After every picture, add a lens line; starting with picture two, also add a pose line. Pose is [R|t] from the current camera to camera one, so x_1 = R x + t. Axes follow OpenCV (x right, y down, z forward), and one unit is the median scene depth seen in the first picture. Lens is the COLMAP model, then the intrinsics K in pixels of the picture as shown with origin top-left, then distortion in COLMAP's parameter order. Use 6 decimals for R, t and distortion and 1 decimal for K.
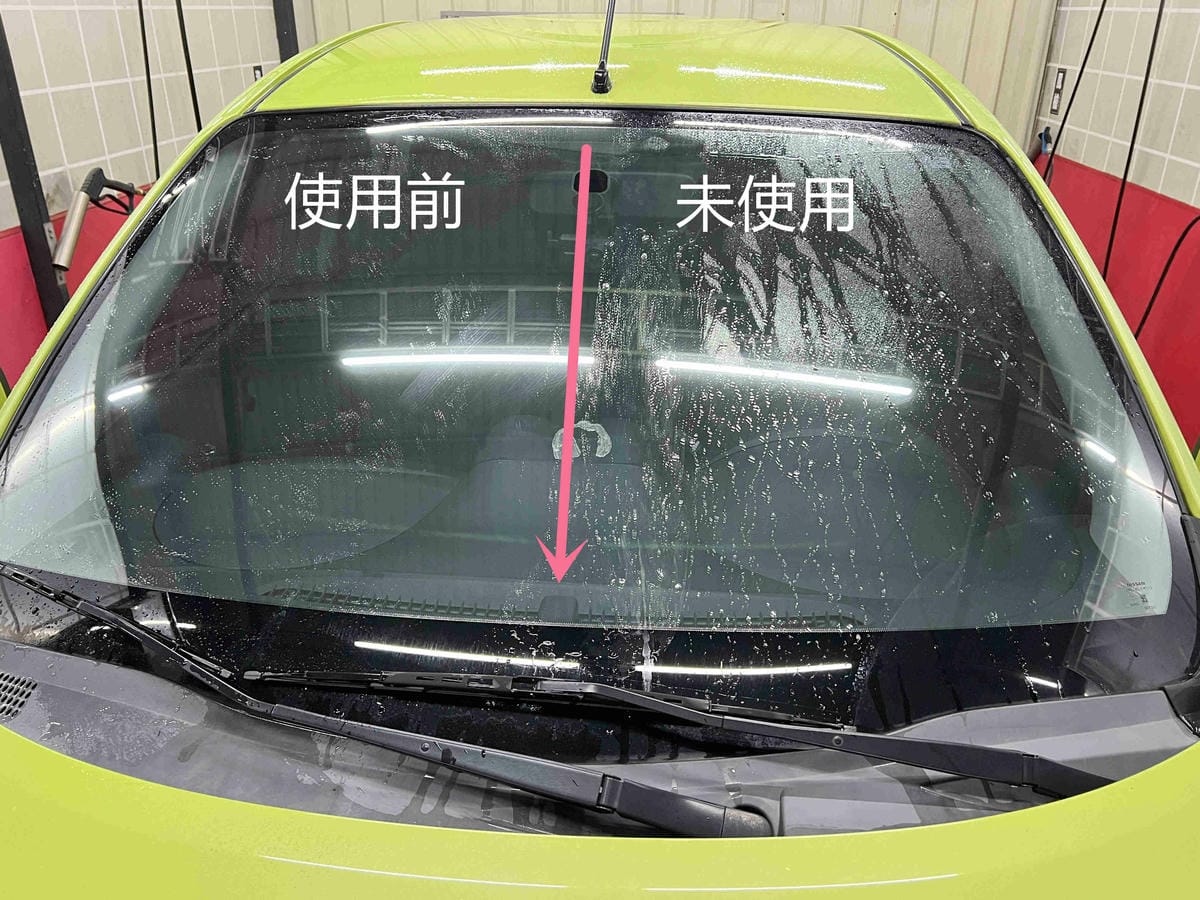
lens RADIAL K [[920.6, 0, 598.9], [0, 920.6, 461.6], [0, 0, 1]] dist [0.053733, -0.056113]
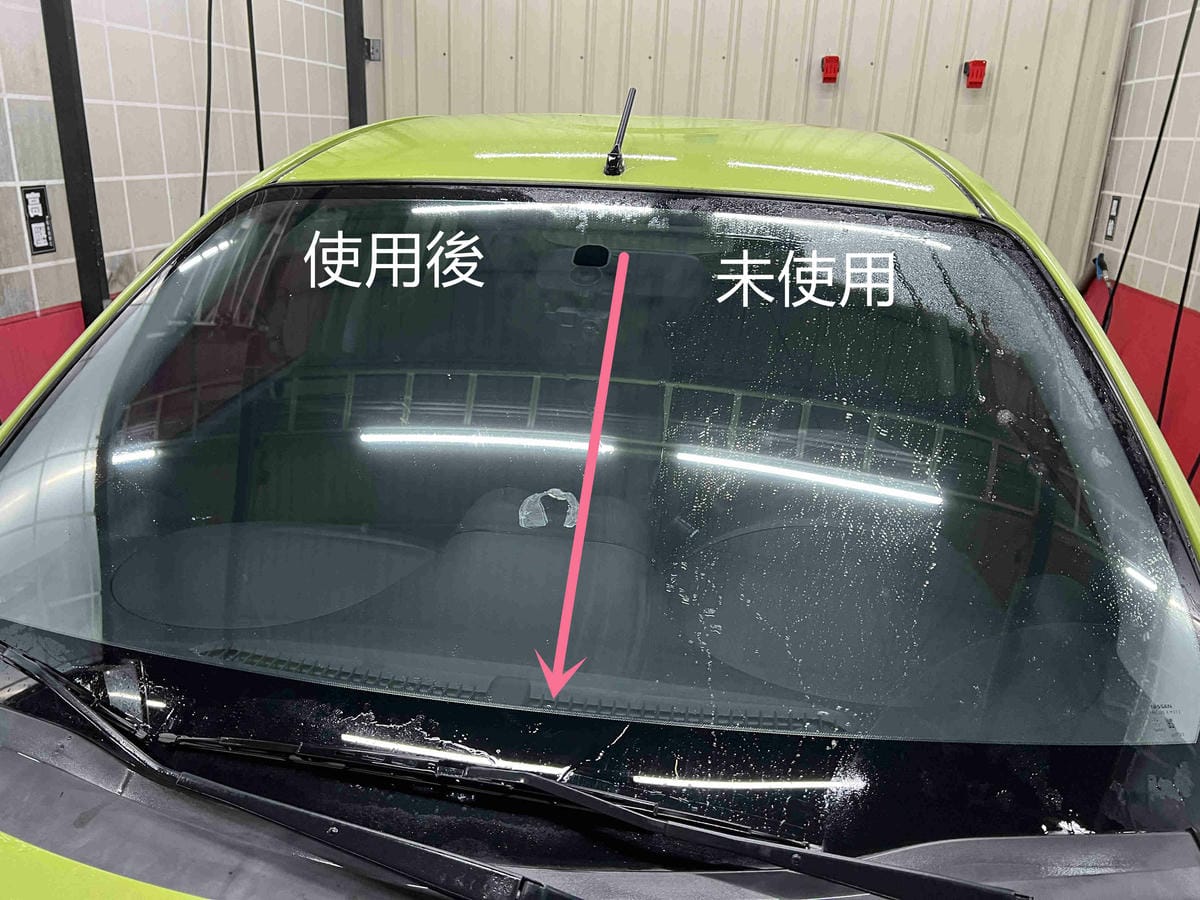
lens RADIAL K [[920.6, 0, 596.7], [0, 920.6, 459.3], [0, 0, 1]] dist [0.053733, -0.056113]
pose [[0.996566, 0.052134, -0.064321, 0.046236], [-0.059575, 0.991011, -0.119785, 0.019271], [0.057498, 0.123206, 0.990714, 0.034891]]
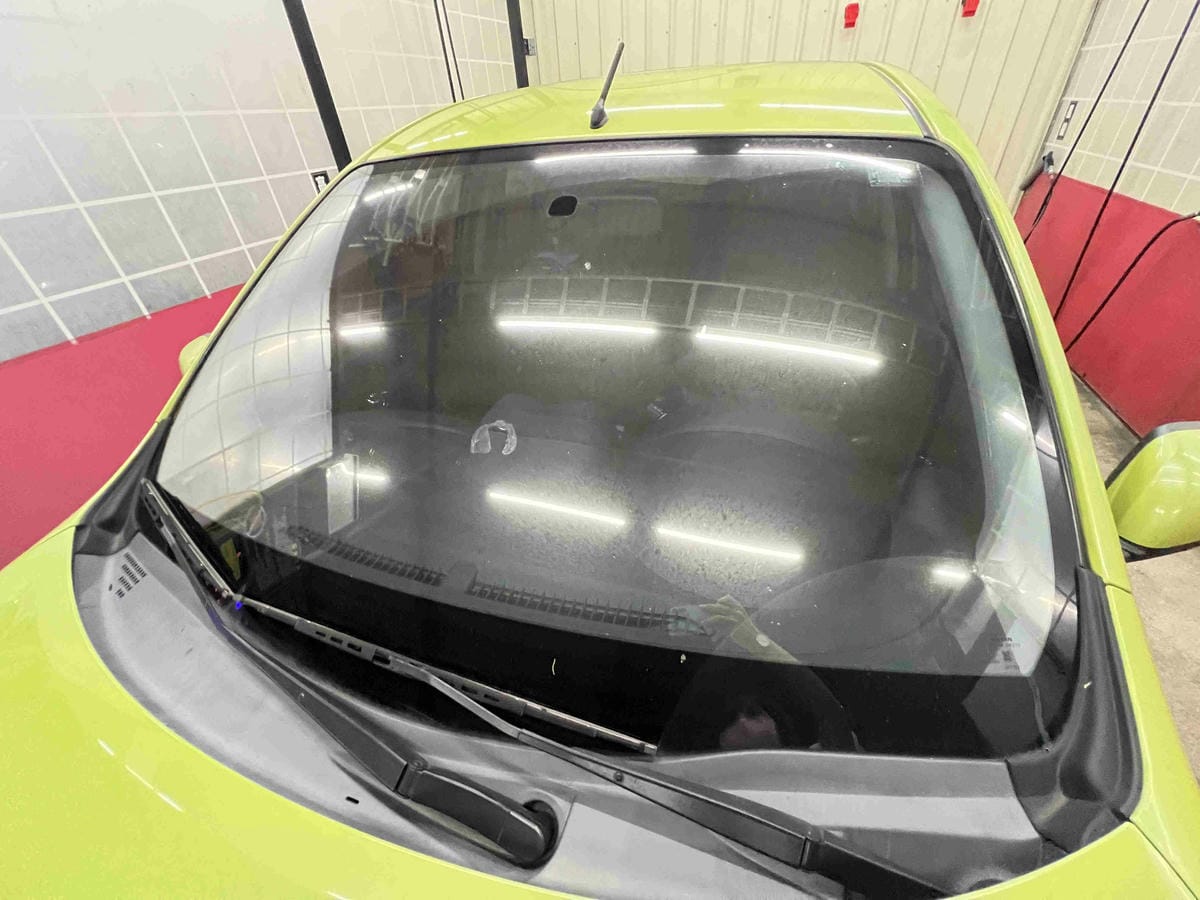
lens RADIAL K [[472.2, 0, 597.9], [0, 472.2, 449.8], [0, 0, 1]] dist [-0.011676, 0.000383]
pose [[0.961297, 0.101375, -0.256185, 0.144636], [-0.051162, 0.979356, 0.195563, -0.072419], [0.270722, -0.174887, 0.946638, 0.241111]]
